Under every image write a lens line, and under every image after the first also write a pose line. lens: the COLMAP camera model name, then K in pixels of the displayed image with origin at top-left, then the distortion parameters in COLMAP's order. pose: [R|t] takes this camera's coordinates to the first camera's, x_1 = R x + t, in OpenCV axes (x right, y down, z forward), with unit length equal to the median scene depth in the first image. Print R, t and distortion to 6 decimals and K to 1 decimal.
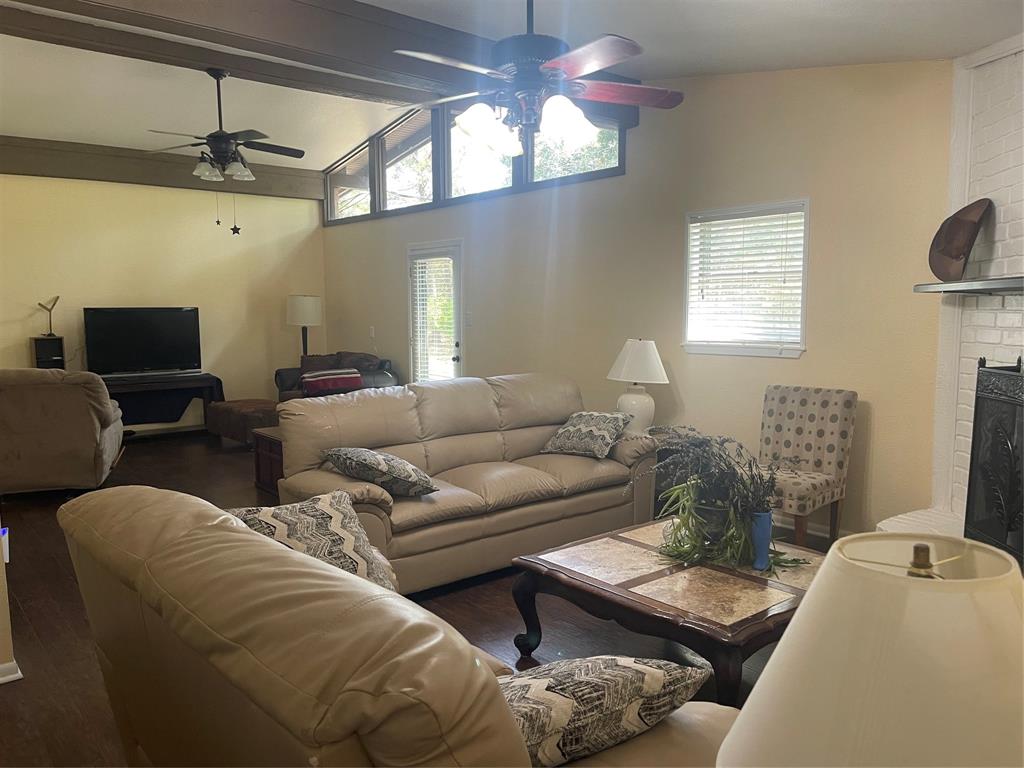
lens RADIAL K [[772.0, 0, 517.9], [0, 772.0, 393.4], [0, 0, 1]] dist [0.053735, -0.074832]
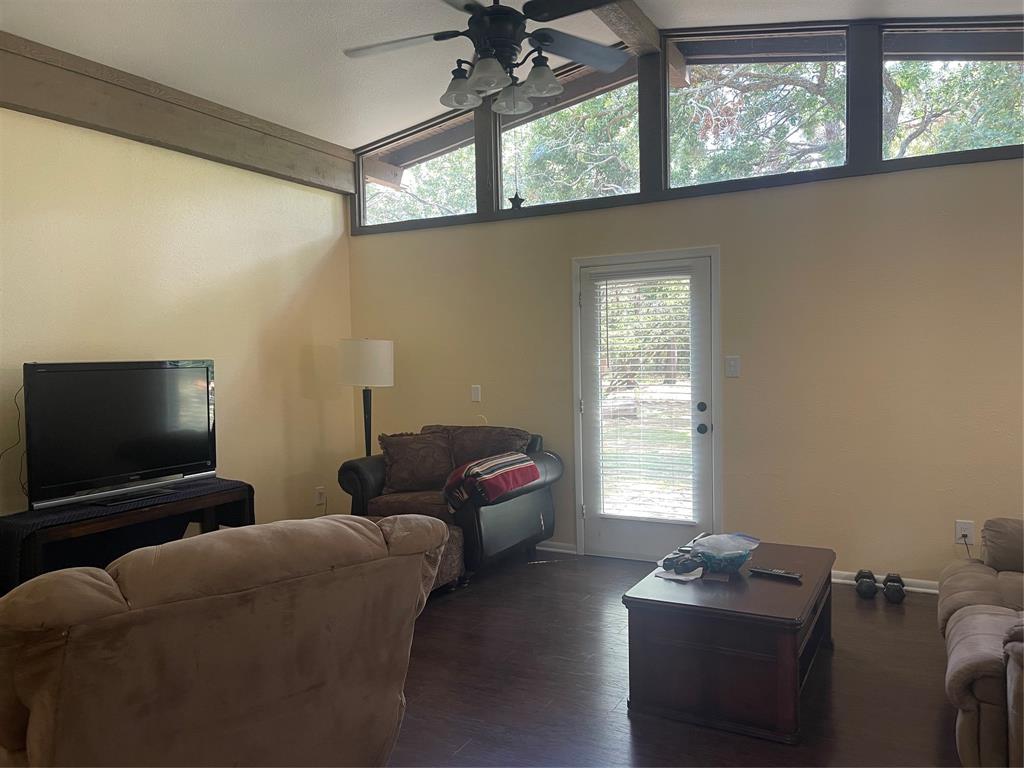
lens RADIAL K [[772.0, 0, 515.1], [0, 772.0, 394.0], [0, 0, 1]] dist [0.053735, -0.074832]
pose [[0.926058, -0.034758, 0.375776, -0.435844], [0.060564, 0.996531, -0.057078, -0.042880], [-0.372489, 0.075616, 0.924951, 0.418849]]
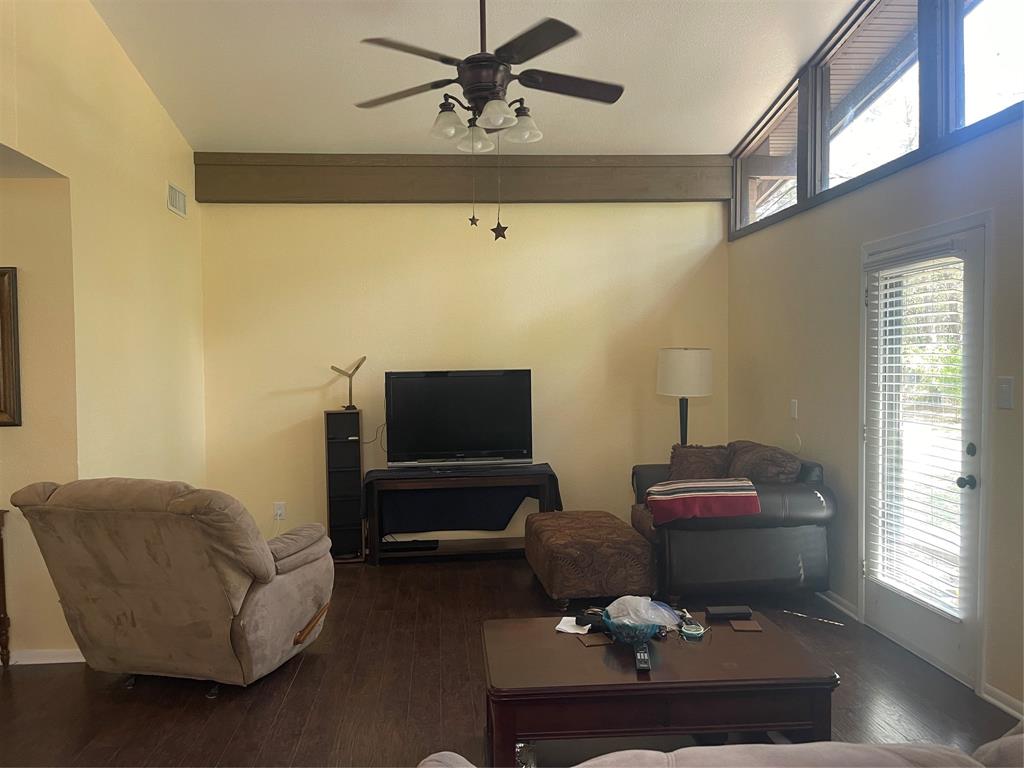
lens RADIAL K [[772.0, 0, 501.2], [0, 772.0, 398.8], [0, 0, 1]] dist [0.053735, -0.074832]
pose [[0.817009, 0.015337, -0.576421, -0.038624], [-0.051780, 0.997559, -0.046851, -0.053146], [0.574296, 0.068125, 0.815808, 0.443031]]
